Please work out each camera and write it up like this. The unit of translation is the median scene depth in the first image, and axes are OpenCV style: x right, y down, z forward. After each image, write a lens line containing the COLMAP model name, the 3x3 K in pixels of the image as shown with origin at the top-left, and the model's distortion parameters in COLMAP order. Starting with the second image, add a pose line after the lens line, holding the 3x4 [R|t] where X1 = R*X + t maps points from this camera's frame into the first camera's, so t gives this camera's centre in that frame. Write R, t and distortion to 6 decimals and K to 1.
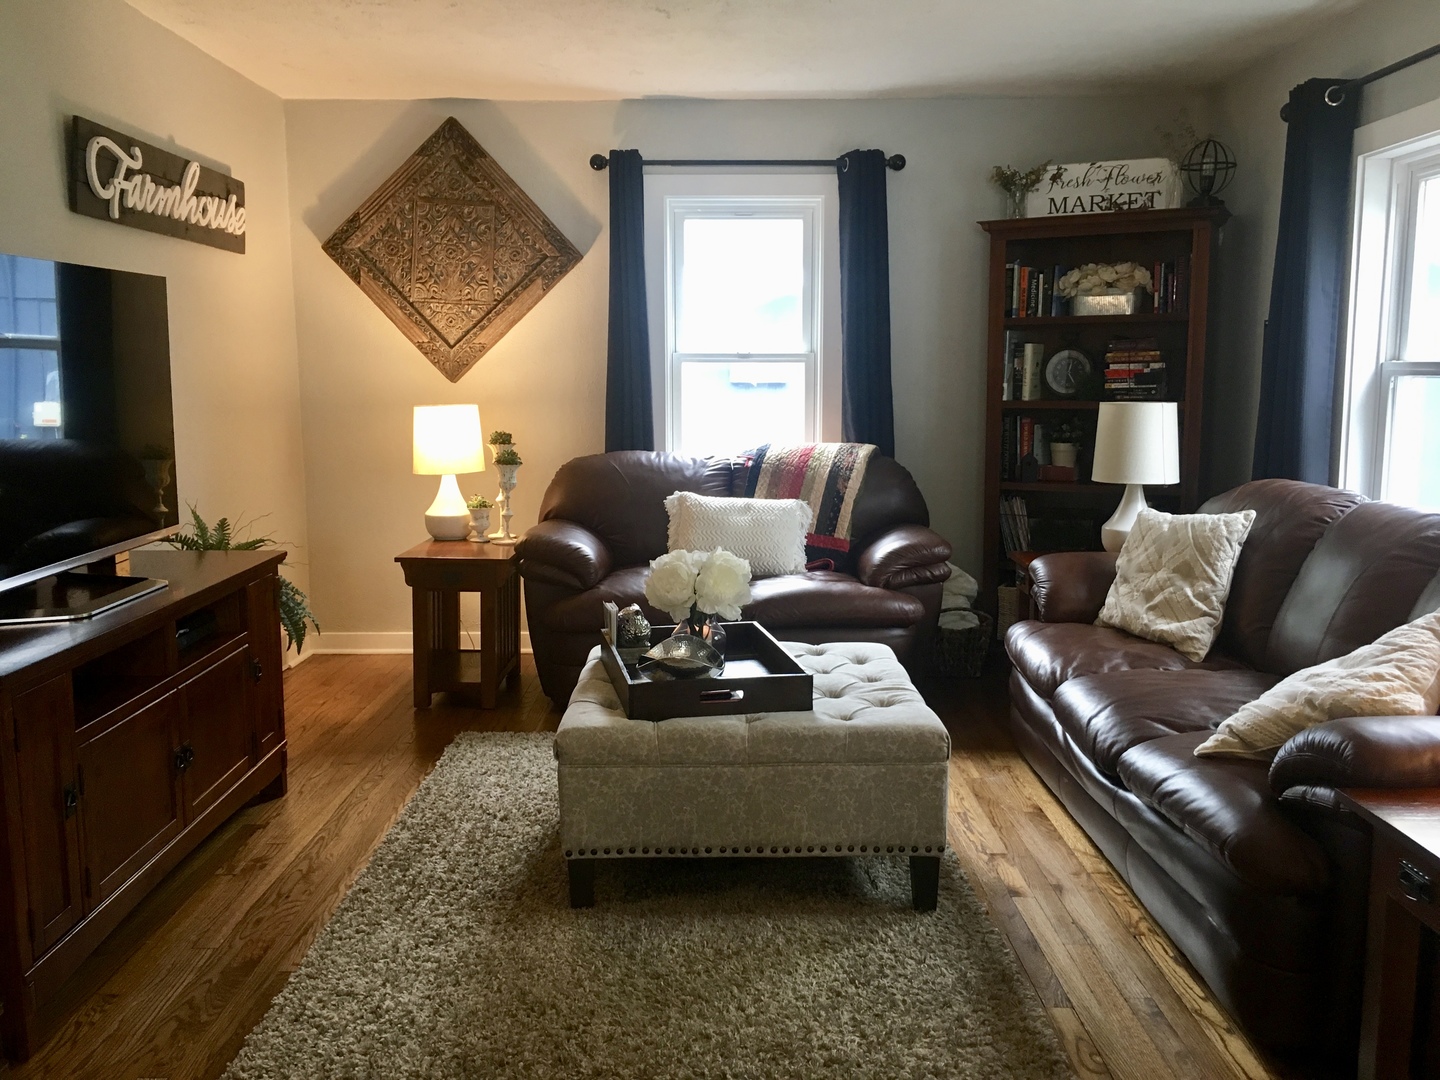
lens RADIAL K [[1236.8, 0, 705.8], [0, 1236.8, 514.0], [0, 0, 1]] dist [0.051244, -0.015135]
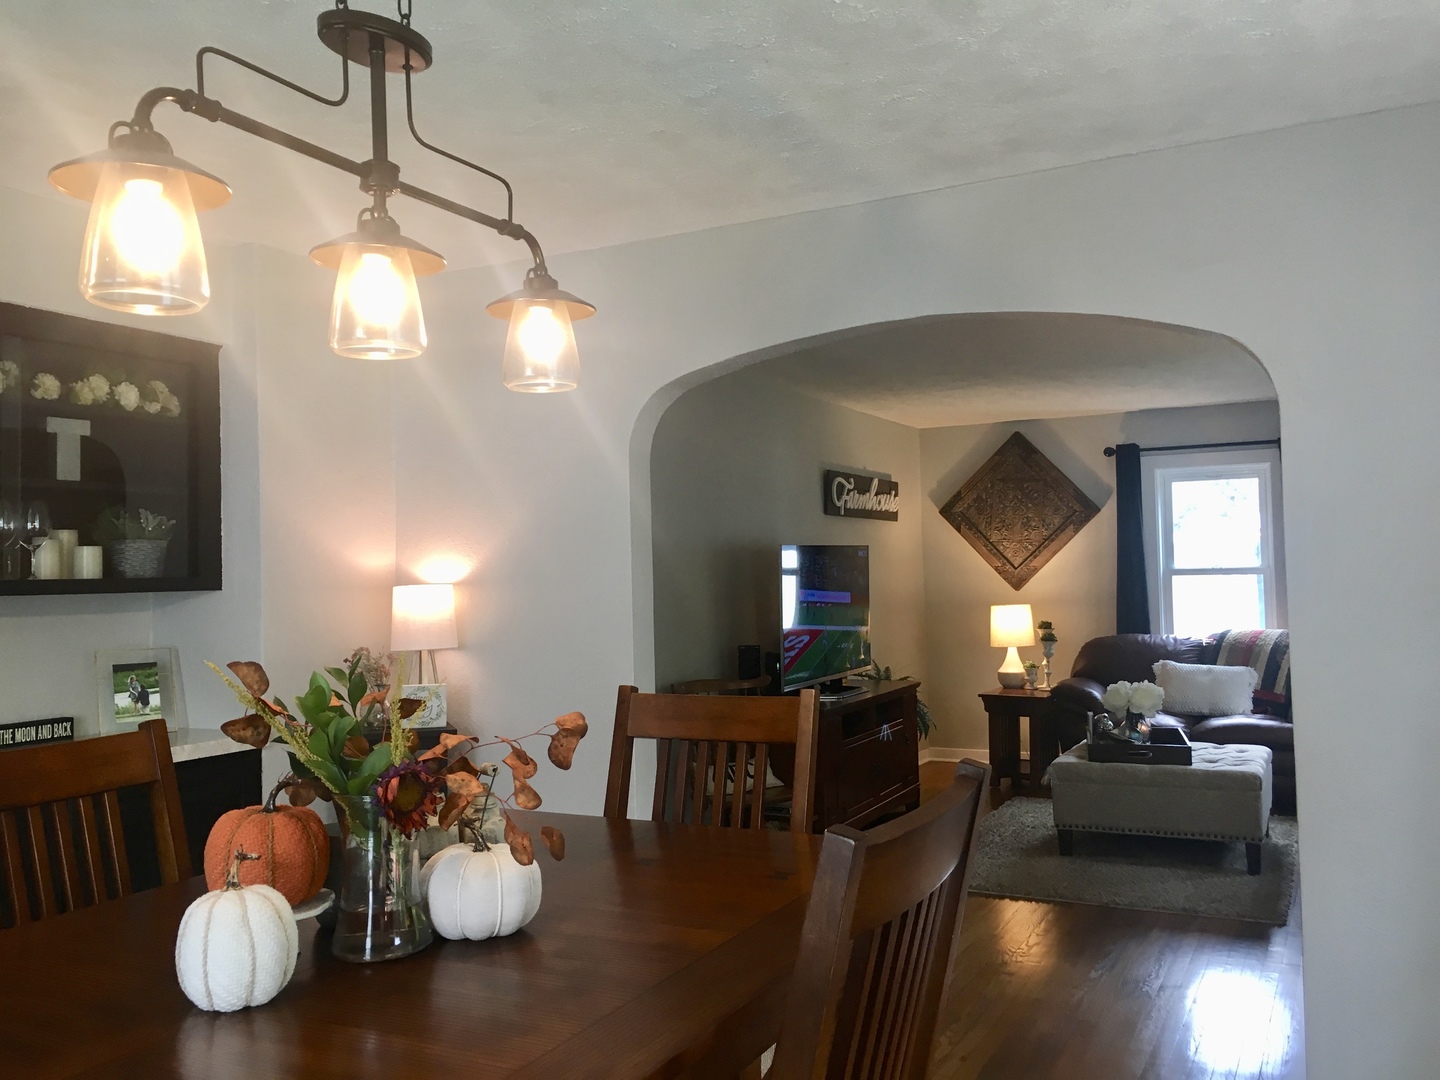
lens RADIAL K [[1236.8, 0, 718.1], [0, 1236.8, 541.7], [0, 0, 1]] dist [0.051244, -0.015135]
pose [[0.892567, -0.028581, -0.450008, 0.187577], [-0.033275, 0.991093, -0.128945, 0.054471], [0.449685, 0.130066, 0.883666, -0.642190]]
